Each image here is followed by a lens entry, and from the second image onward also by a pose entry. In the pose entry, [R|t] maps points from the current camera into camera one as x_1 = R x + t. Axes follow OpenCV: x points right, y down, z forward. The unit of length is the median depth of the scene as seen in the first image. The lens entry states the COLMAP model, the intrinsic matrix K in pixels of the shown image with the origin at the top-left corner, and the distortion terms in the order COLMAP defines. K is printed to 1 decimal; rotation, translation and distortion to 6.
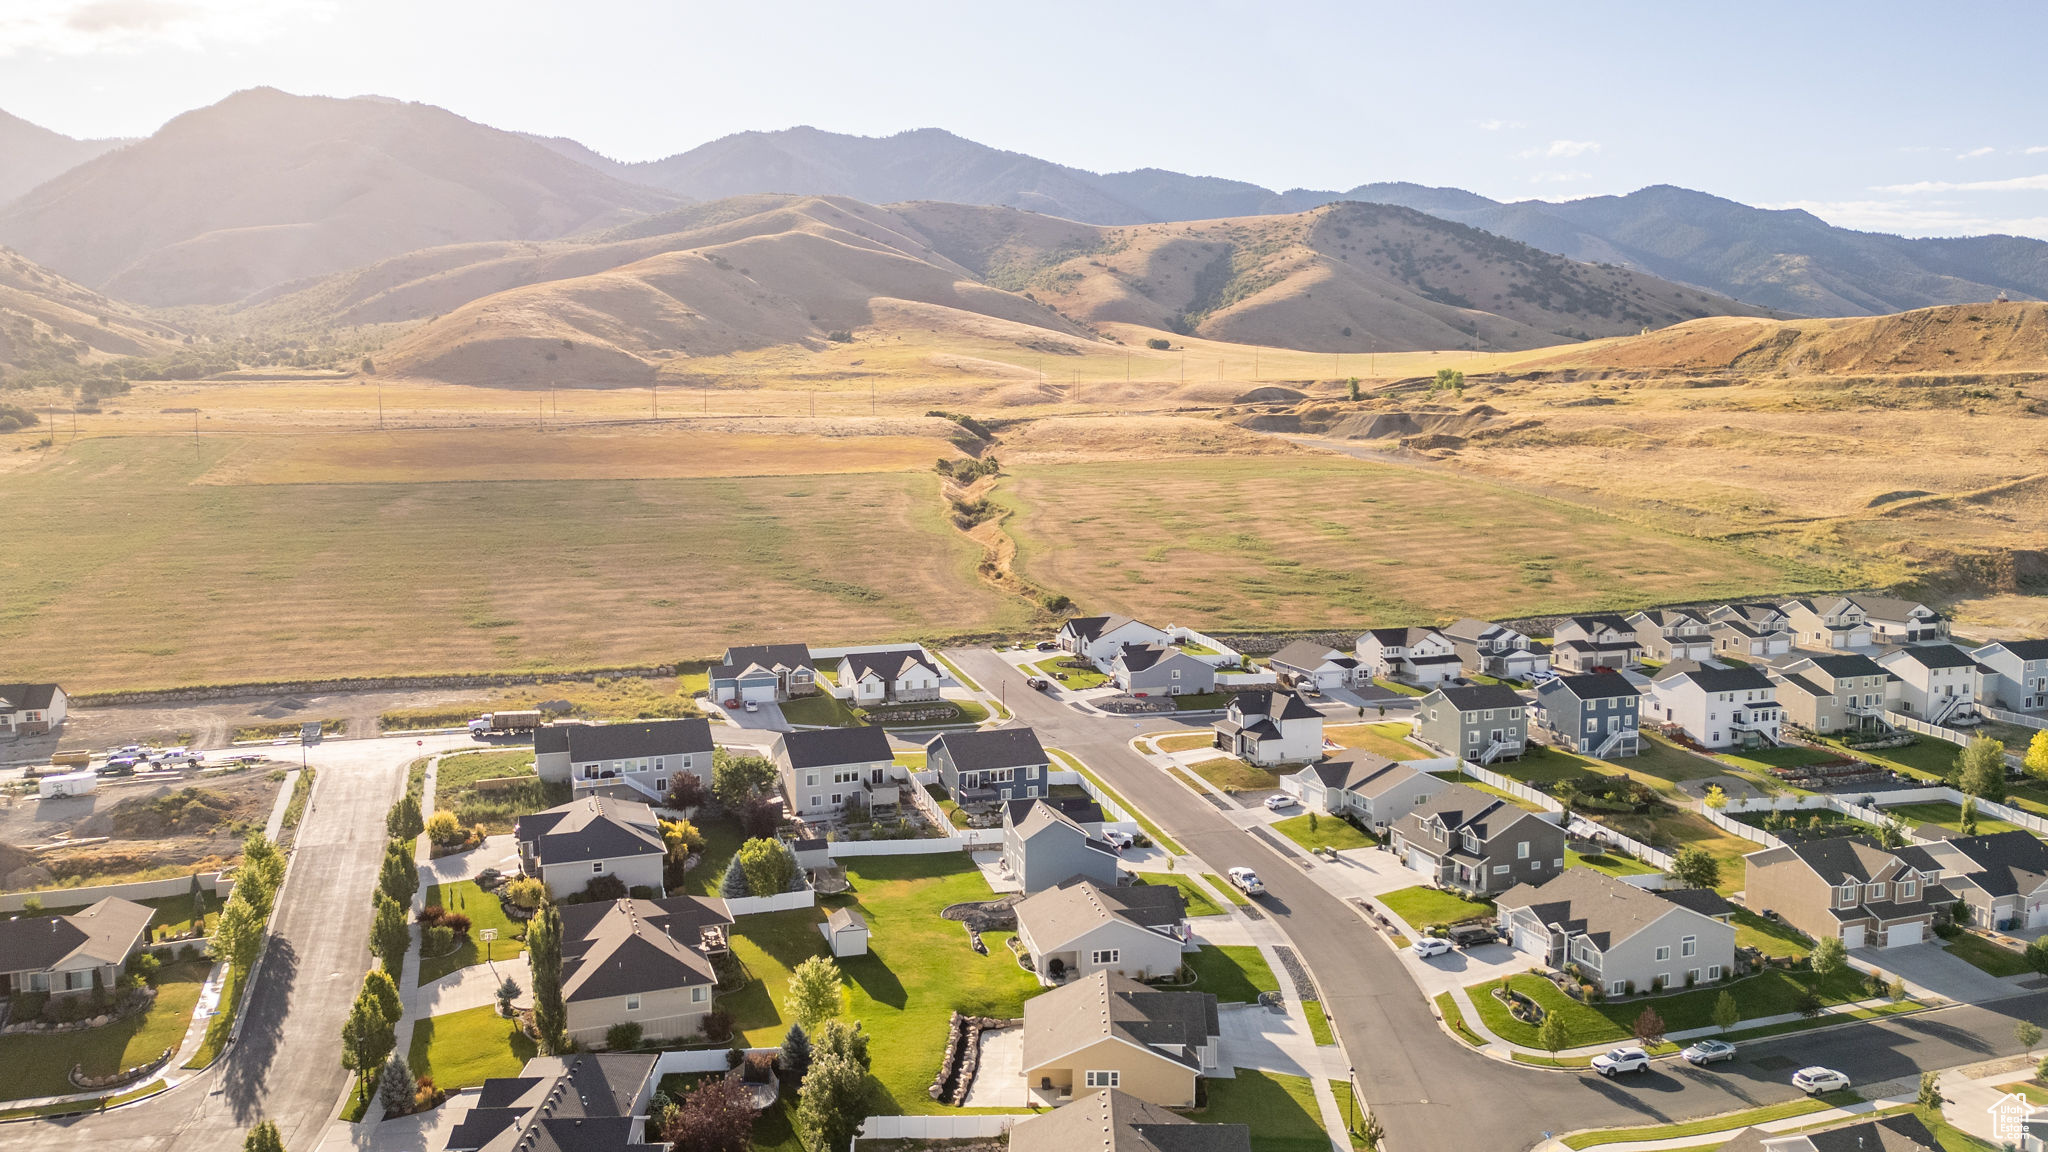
lens RADIAL K [[1487.9, 0, 997.8], [0, 1487.9, 573.3], [0, 0, 1]] dist [0.064461, -0.074059]
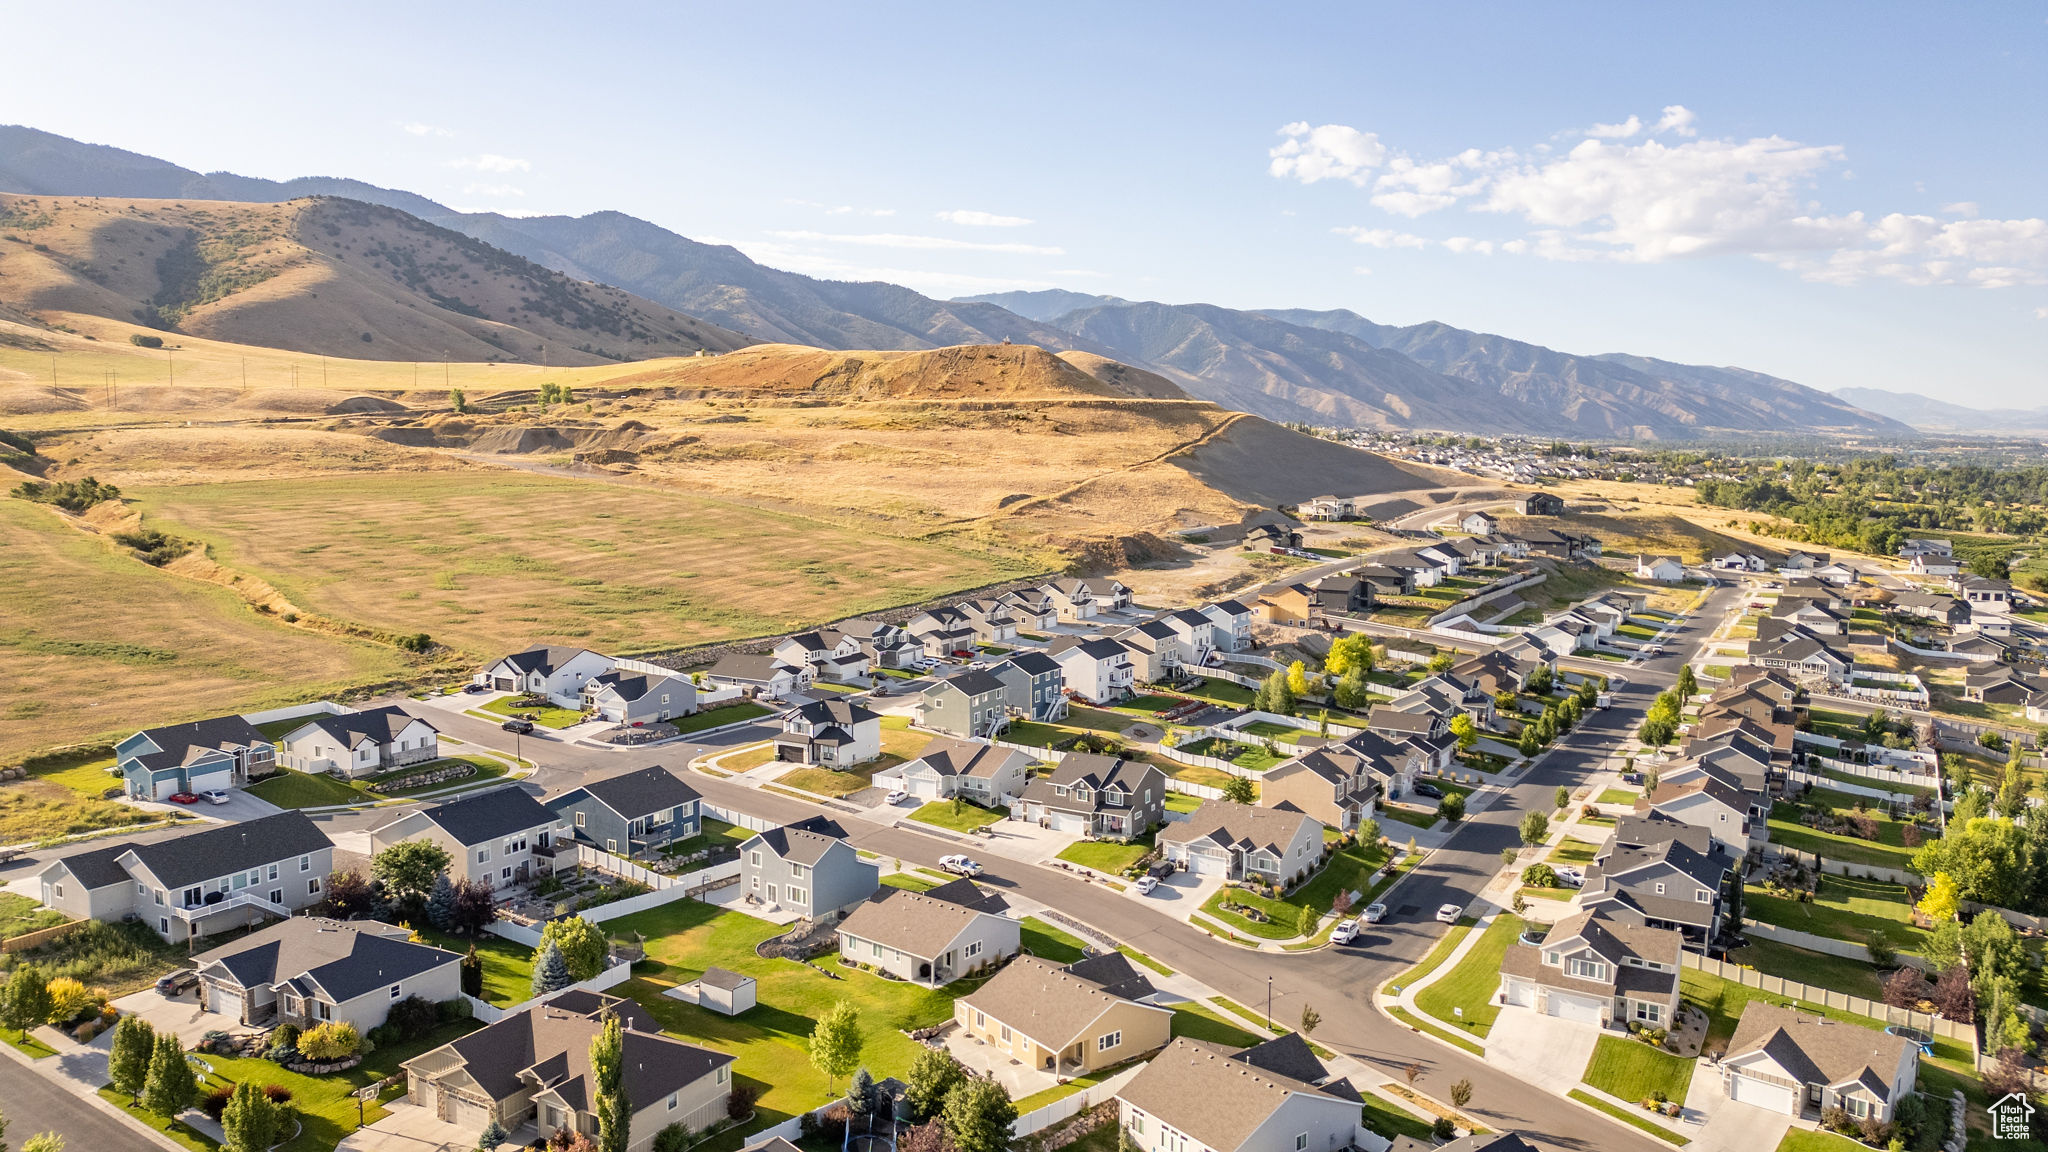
lens RADIAL K [[1487.9, 0, 997.8], [0, 1487.9, 573.3], [0, 0, 1]] dist [0.064461, -0.074059]
pose [[0.758960, -0.060938, 0.648279, -0.154146], [0.064009, 0.997771, 0.018852, -0.008783], [-0.647983, 0.027188, 0.761169, 0.040079]]
